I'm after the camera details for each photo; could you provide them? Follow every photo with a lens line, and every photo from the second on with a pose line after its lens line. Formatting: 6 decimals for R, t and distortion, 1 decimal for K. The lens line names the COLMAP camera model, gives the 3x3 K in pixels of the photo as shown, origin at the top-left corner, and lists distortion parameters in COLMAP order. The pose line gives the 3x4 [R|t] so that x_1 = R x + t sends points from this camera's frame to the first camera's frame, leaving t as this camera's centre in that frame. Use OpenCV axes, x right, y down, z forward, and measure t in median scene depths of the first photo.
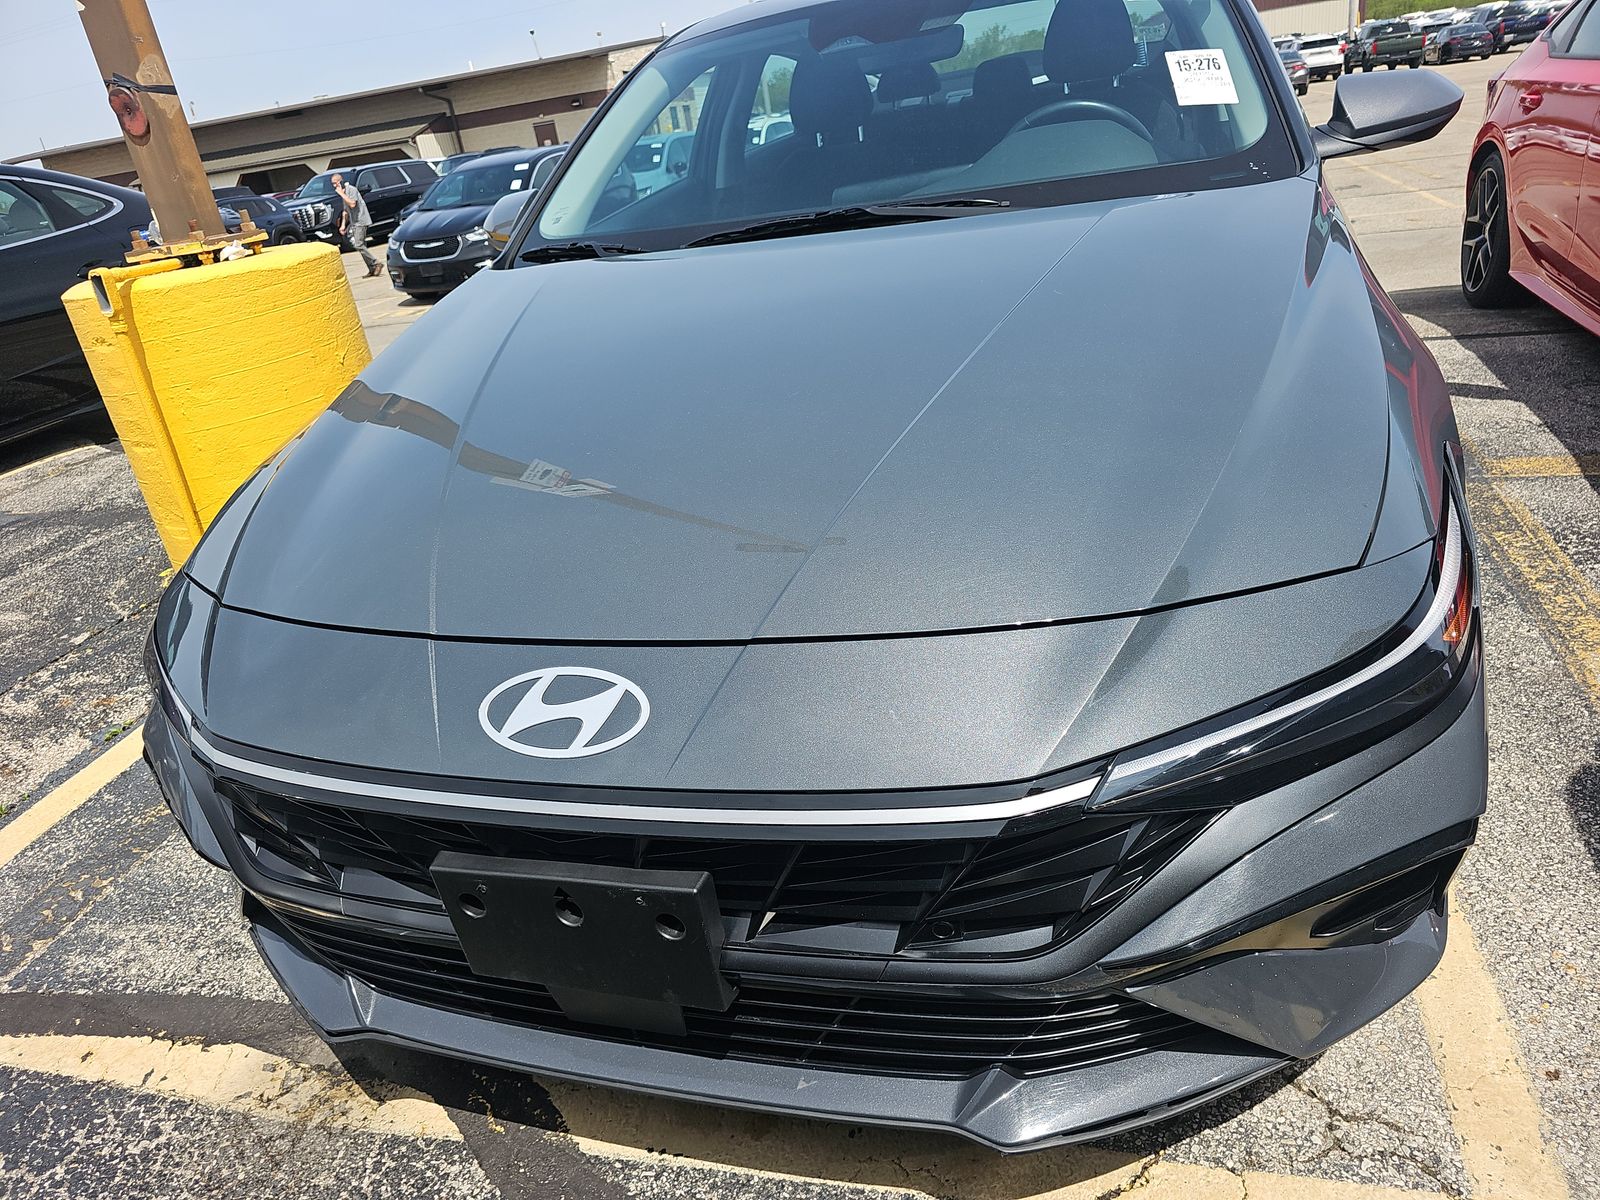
lens RADIAL K [[1063.7, 0, 809.3], [0, 1063.7, 601.0], [0, 0, 1]] dist [0.009666, -0.014042]
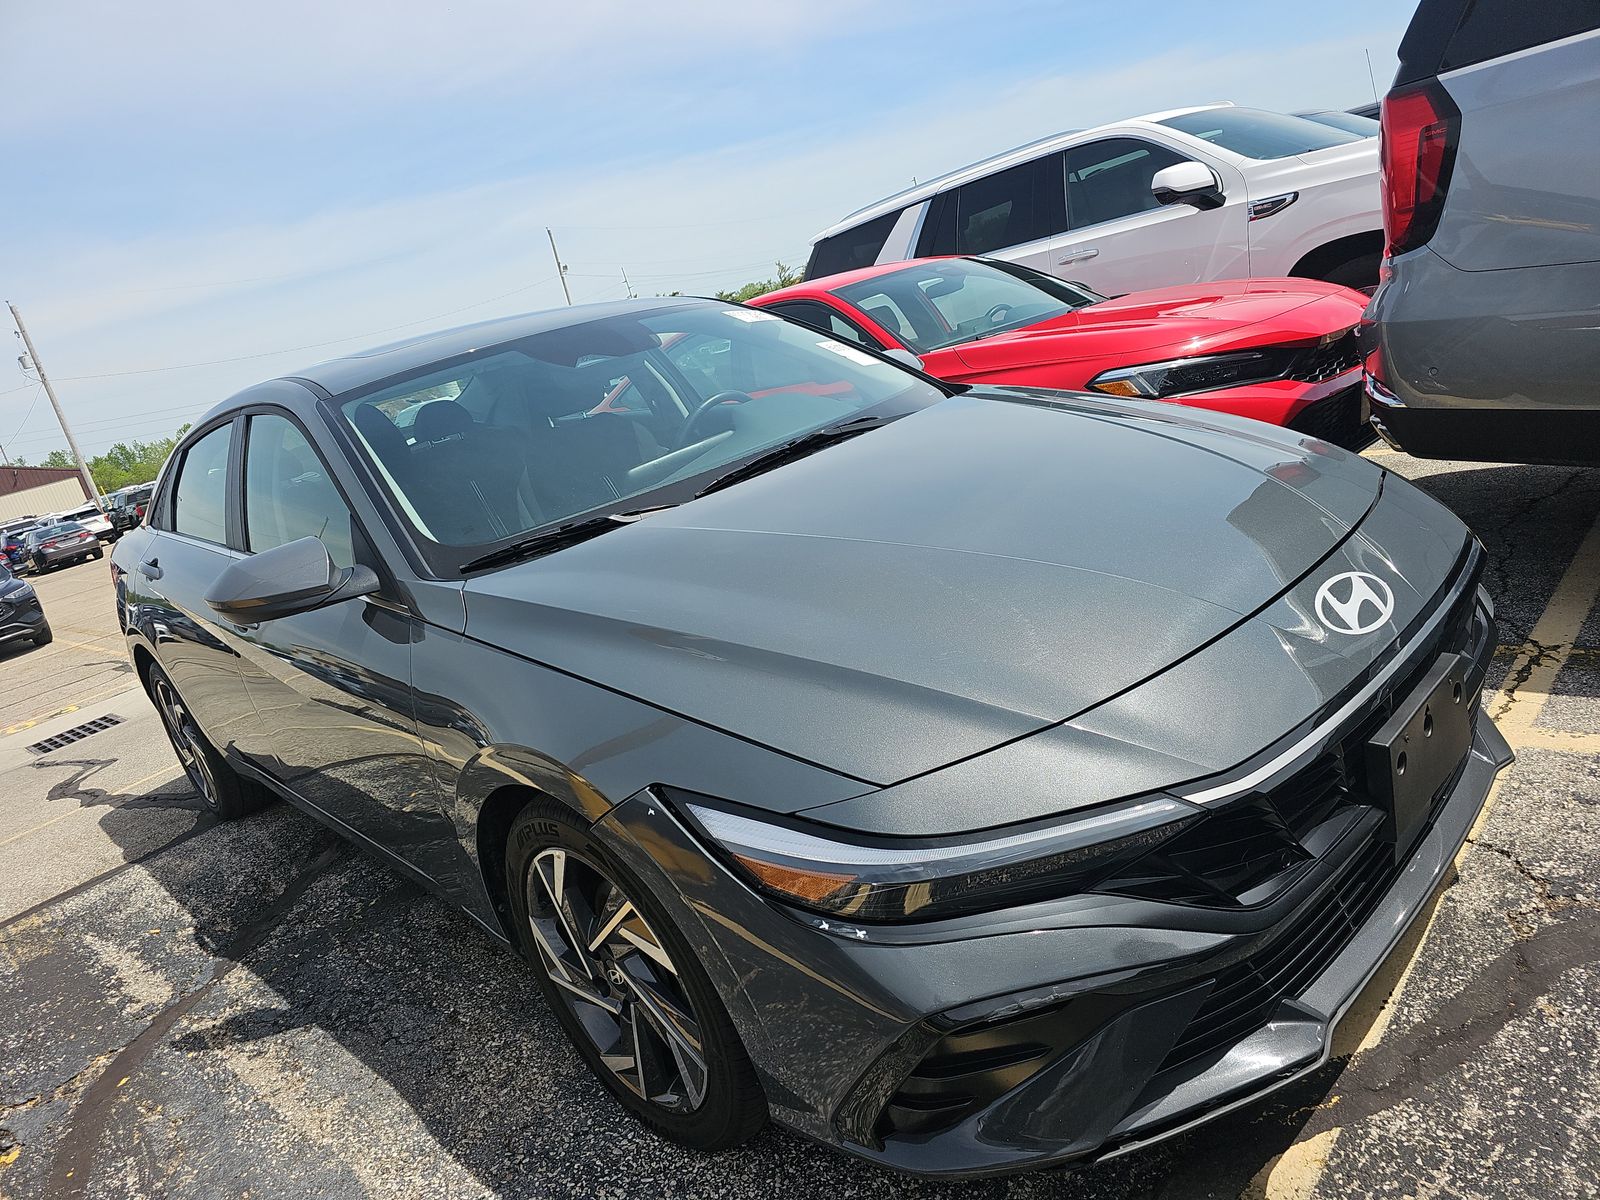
lens RADIAL K [[1063.7, 0, 789.3], [0, 1063.7, 590.5], [0, 0, 1]] dist [0.009666, -0.014042]
pose [[0.511409, -0.215254, 0.831942, -1.334968], [0.522734, 0.846328, -0.102358, -0.120051], [-0.682063, 0.487231, 0.545340, 0.523043]]
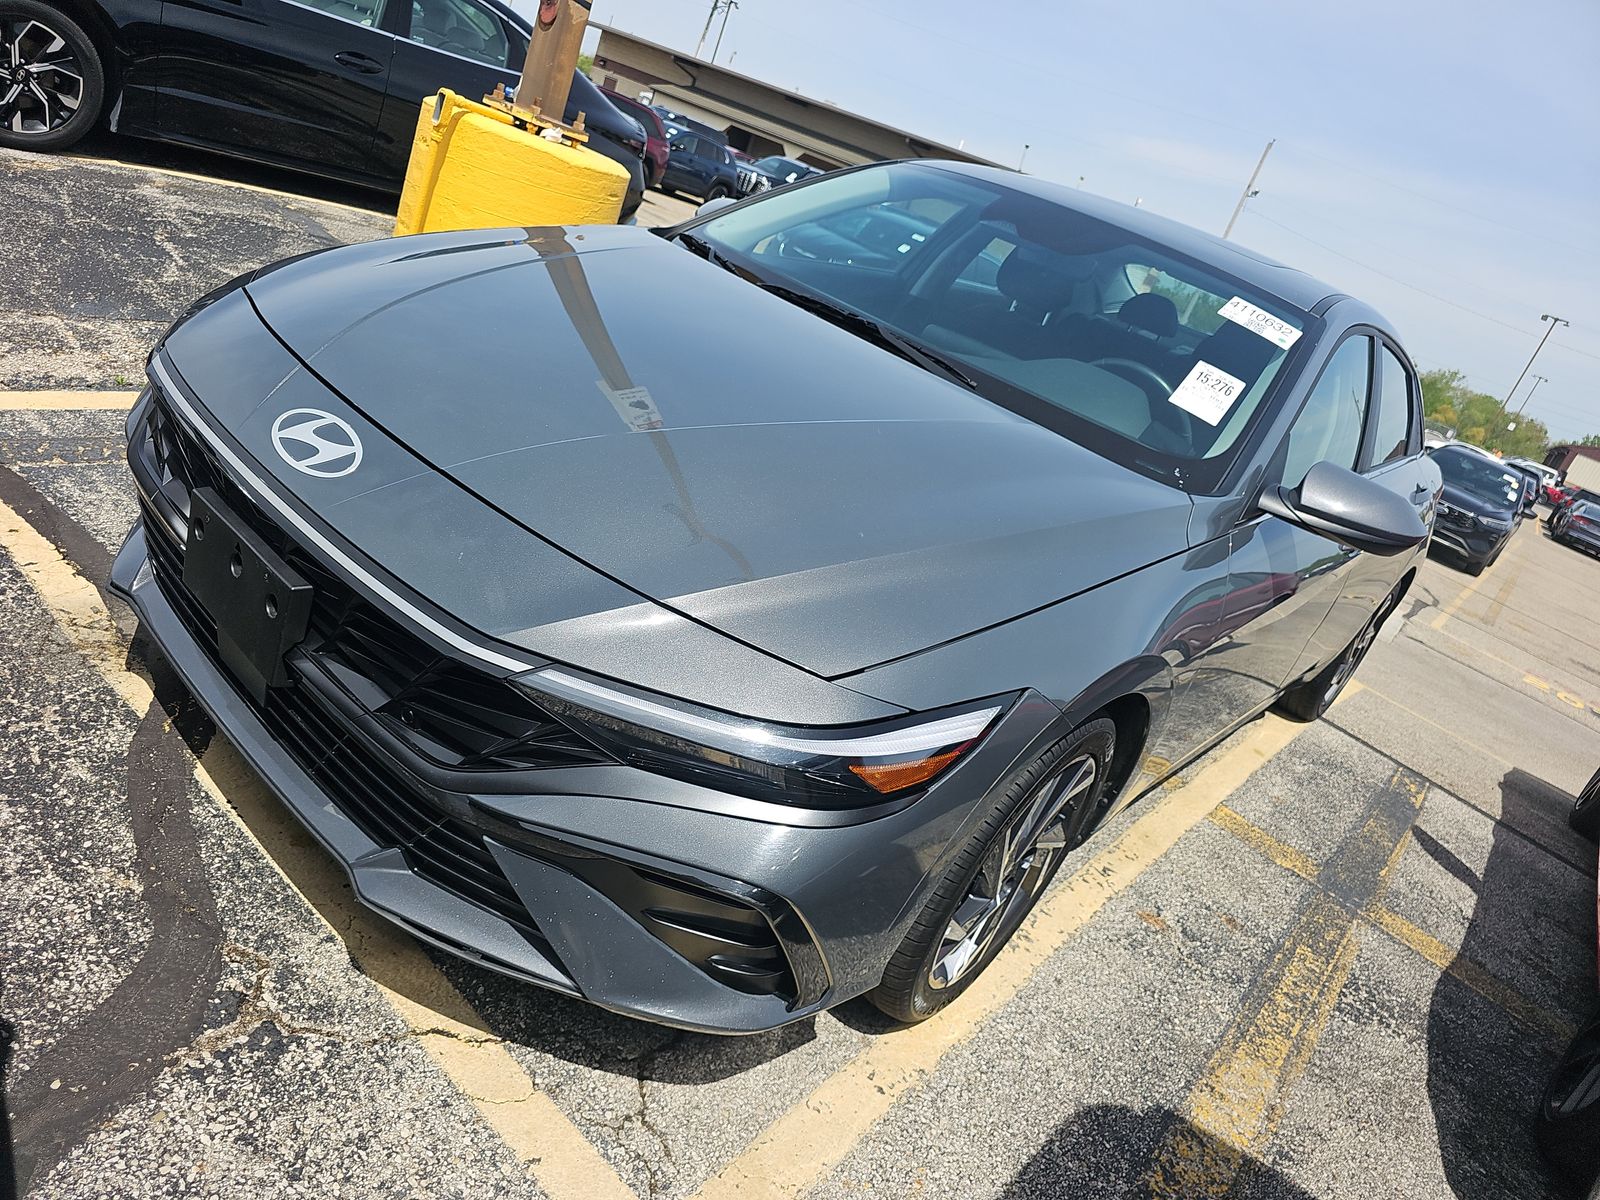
lens RADIAL K [[1063.7, 0, 785.7], [0, 1063.7, 597.8], [0, 0, 1]] dist [0.009666, -0.014042]
pose [[0.800264, 0.563609, -0.204747, 0.477083], [-0.580463, 0.813782, -0.028665, -0.033388], [0.150464, 0.141788, 0.978395, -0.174764]]
